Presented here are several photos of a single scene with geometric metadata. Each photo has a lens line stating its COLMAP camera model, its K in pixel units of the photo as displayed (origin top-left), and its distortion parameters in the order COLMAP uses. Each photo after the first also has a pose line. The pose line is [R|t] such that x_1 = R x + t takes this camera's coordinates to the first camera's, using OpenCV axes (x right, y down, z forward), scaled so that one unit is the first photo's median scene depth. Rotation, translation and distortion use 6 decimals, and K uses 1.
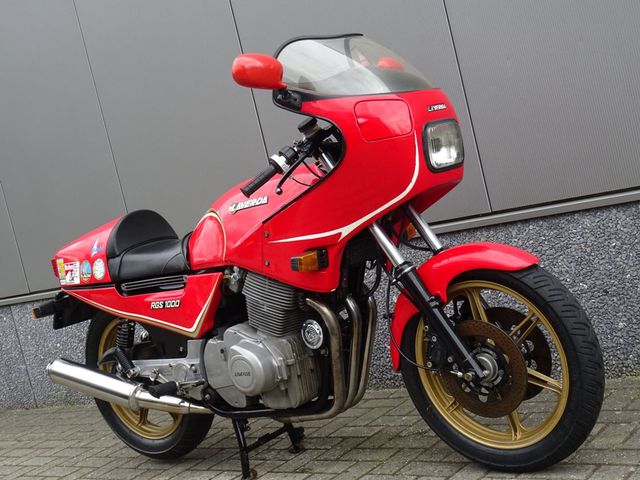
lens RADIAL K [[984.0, 0, 319.6], [0, 984.0, 239.5], [0, 0, 1]] dist [0.017812, 0.000000]
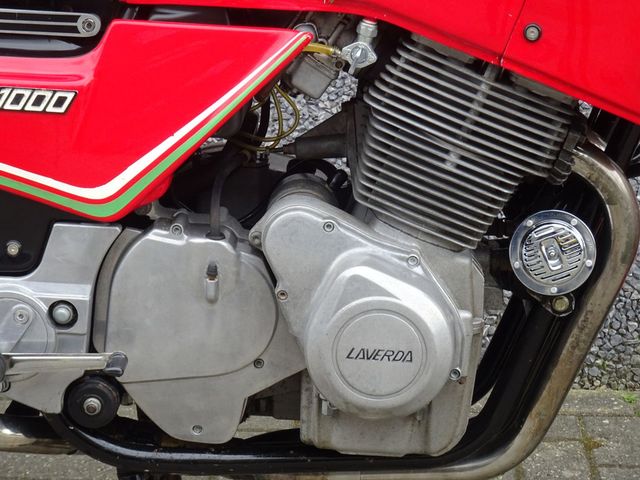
lens RADIAL K [[2024.0, 0, 320.1], [0, 2024.0, 239.8], [0, 0, 1]] dist [0.029354, 0.000000]
pose [[0.760936, 0.079485, 0.643940, -0.482589], [-0.154433, 0.986133, 0.060767, 0.056317], [-0.630180, -0.145685, 0.762659, 0.464384]]
